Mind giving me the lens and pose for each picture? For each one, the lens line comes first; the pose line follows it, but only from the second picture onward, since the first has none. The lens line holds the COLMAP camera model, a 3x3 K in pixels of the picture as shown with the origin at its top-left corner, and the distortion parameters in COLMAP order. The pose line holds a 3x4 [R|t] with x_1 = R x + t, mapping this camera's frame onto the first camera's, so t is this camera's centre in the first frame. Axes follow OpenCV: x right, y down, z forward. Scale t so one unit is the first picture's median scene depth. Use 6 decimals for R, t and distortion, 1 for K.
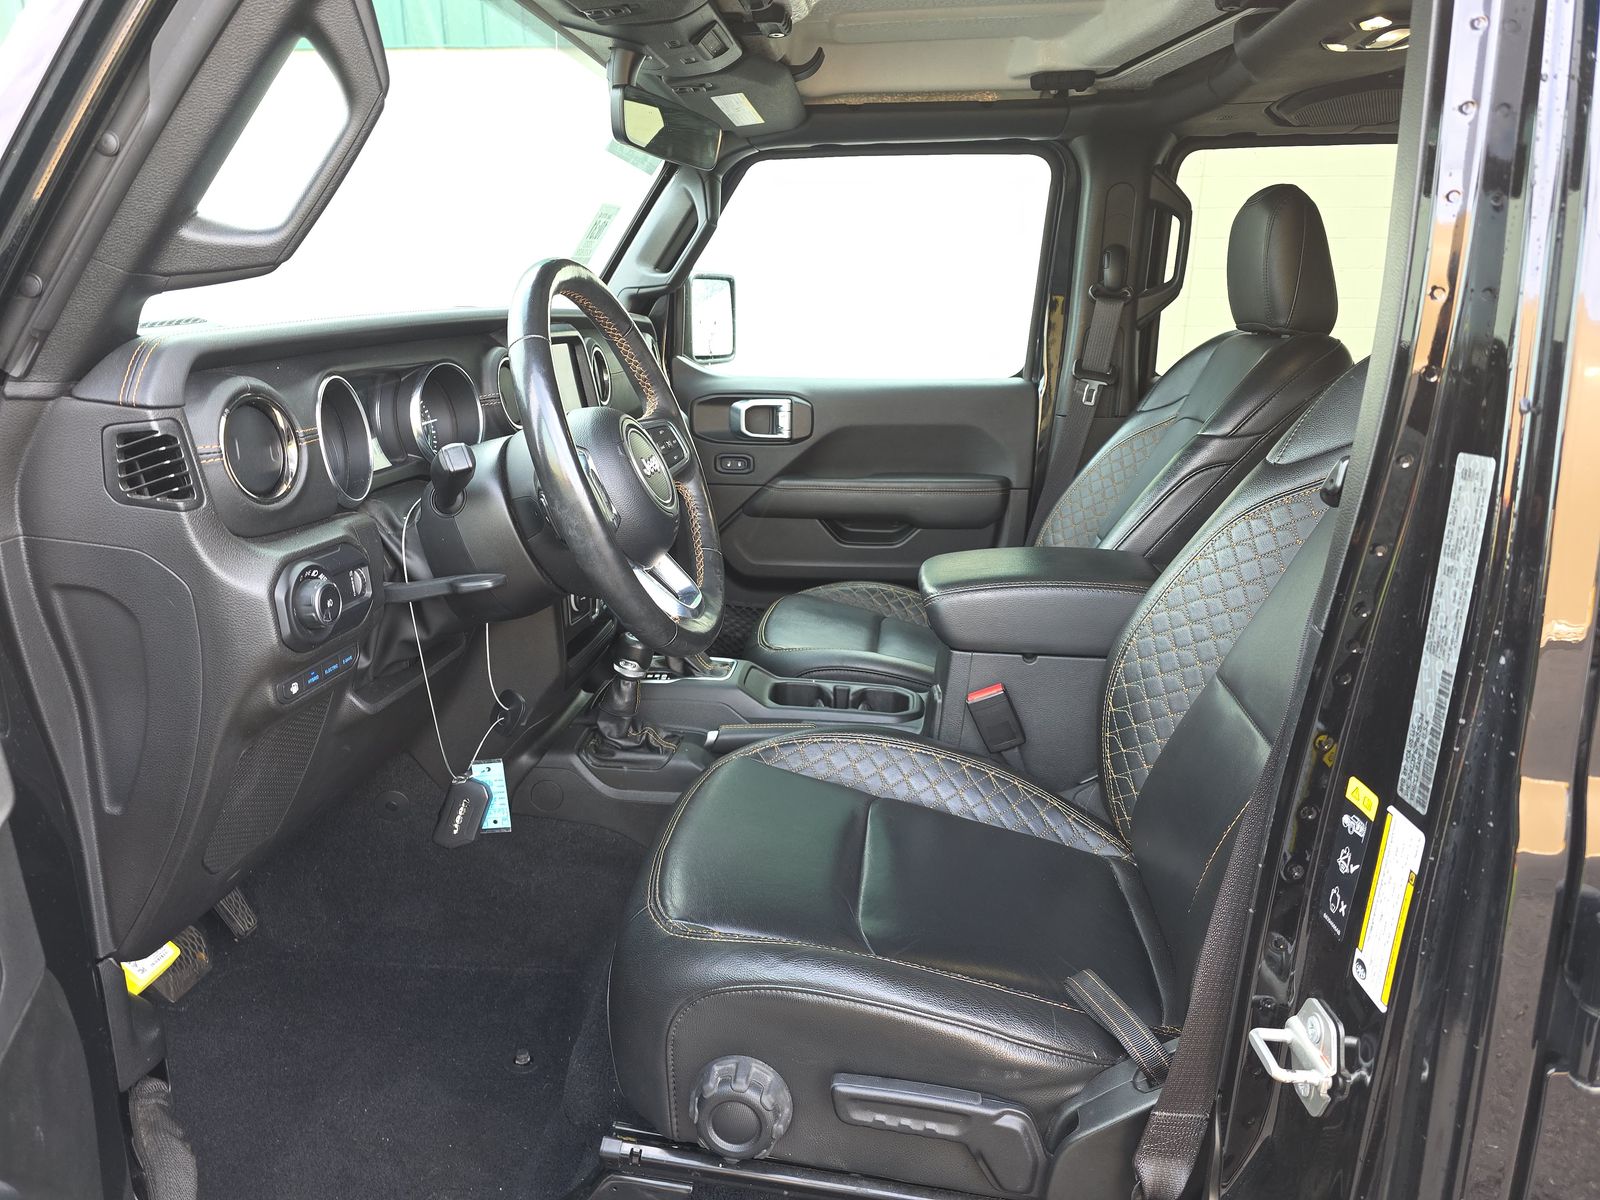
lens RADIAL K [[1077.5, 0, 800.1], [0, 1077.5, 598.8], [0, 0, 1]] dist [0.003846, -0.006118]
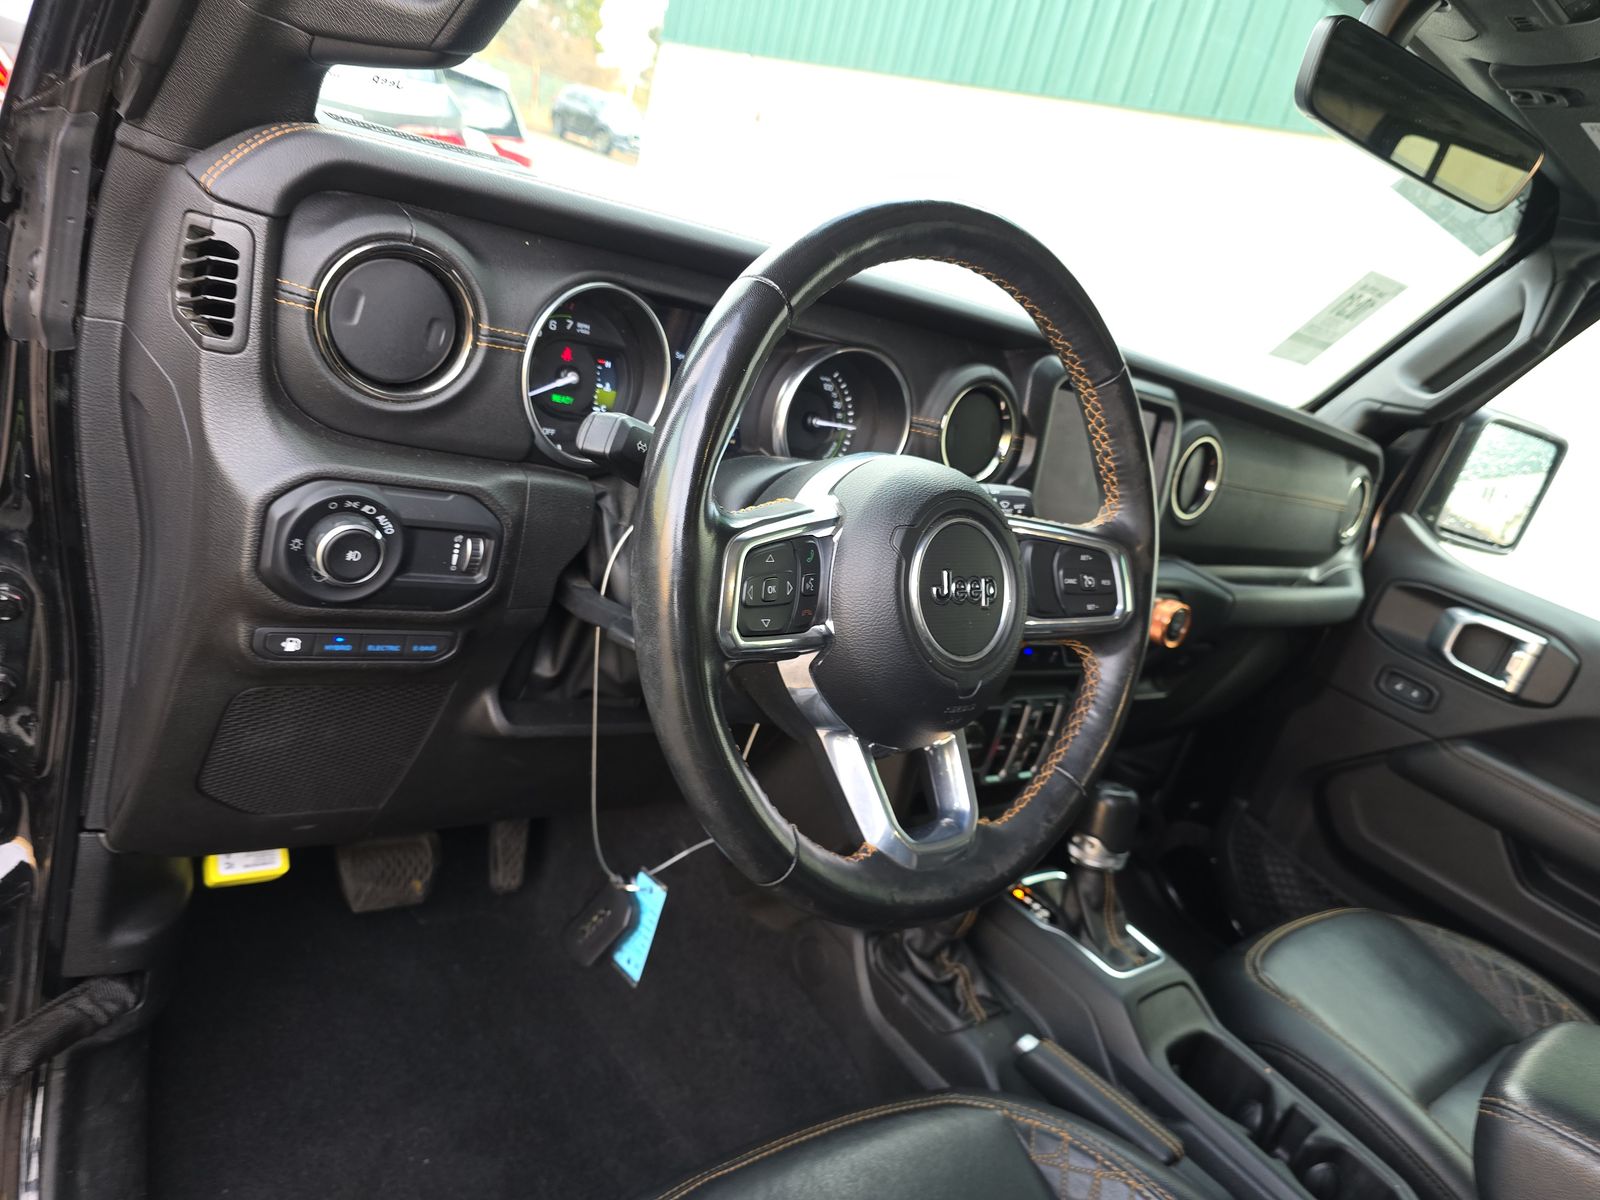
lens RADIAL K [[1077.5, 0, 797.9], [0, 1077.5, 598.9], [0, 0, 1]] dist [0.003846, -0.006118]
pose [[0.673248, 0.405785, -0.618123, 0.100055], [-0.454173, 0.886619, 0.087369, -0.086094], [0.583492, 0.221914, 0.781211, 0.346482]]
